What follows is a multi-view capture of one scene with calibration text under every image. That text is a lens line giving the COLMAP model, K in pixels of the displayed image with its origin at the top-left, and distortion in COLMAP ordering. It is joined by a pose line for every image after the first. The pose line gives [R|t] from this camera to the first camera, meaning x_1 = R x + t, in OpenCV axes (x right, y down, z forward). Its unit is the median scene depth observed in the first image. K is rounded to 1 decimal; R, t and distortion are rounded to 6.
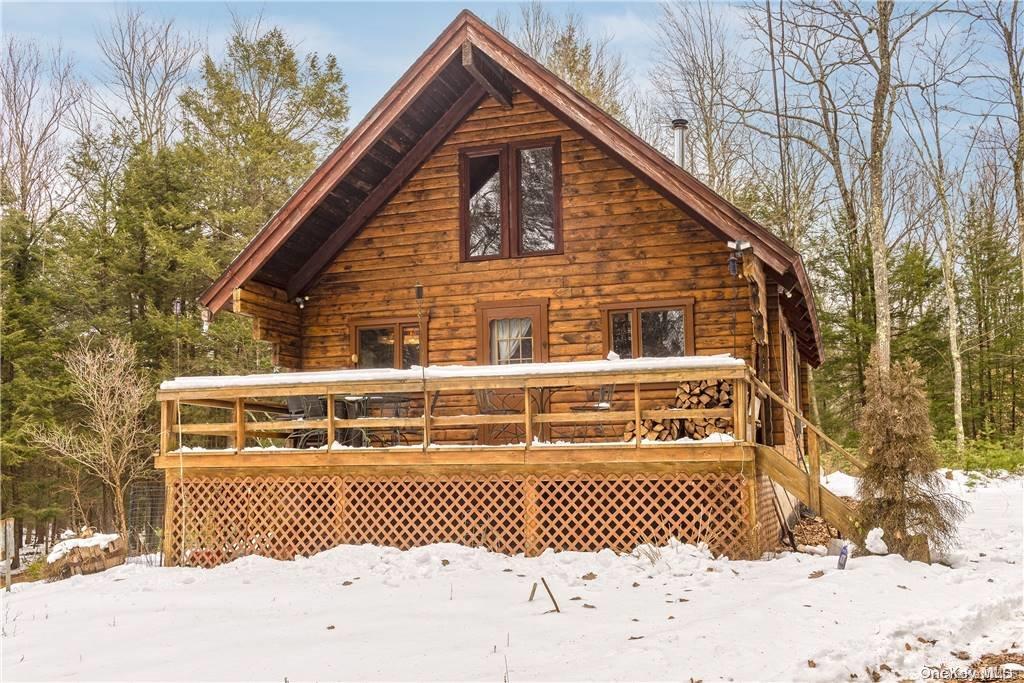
lens RADIAL K [[982.2, 0, 512.0], [0, 982.2, 341.5], [0, 0, 1]] dist [0.001330, -0.001485]
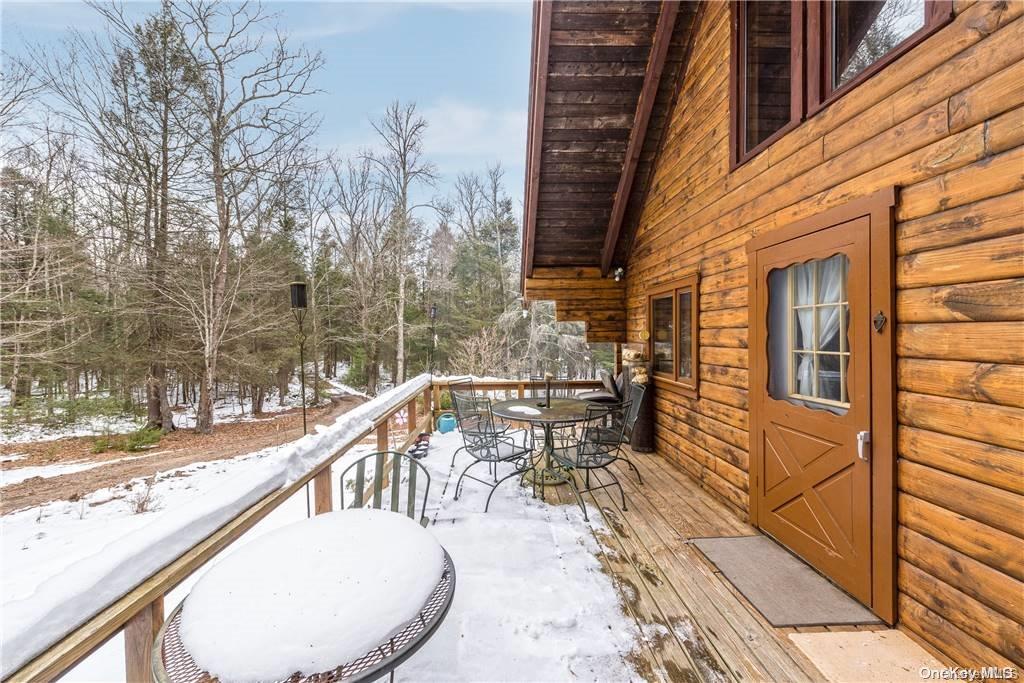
lens RADIAL K [[385.7, 0, 512.0], [0, 385.7, 341.5], [0, 0, 1]] dist [0.008729, -0.003156]
pose [[0.351341, 0.024537, -0.935926, 0.119386], [0.128235, 0.988974, 0.074067, -0.017979], [0.927424, -0.146041, 0.344320, 0.827421]]
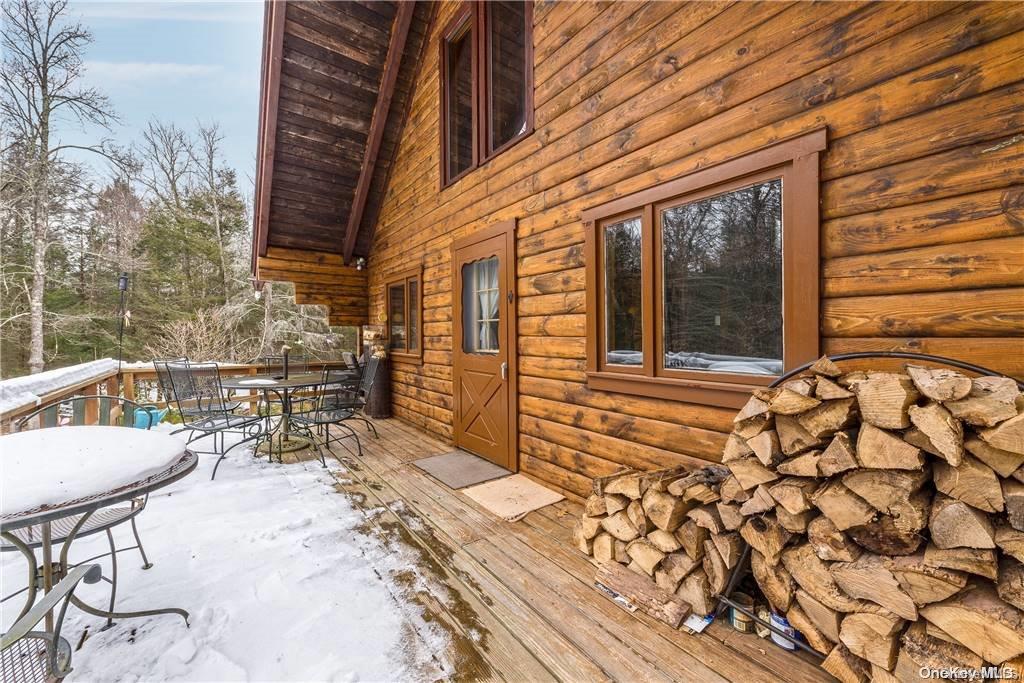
lens RADIAL K [[380.5, 0, 507.0], [0, 380.5, 338.5], [0, 0, 1]] dist [0.007733, -0.000579]
pose [[0.827493, 0.012754, -0.561331, 0.164453], [0.071766, 0.989139, 0.128269, -0.002136], [0.556871, -0.146426, 0.817590, 0.804488]]
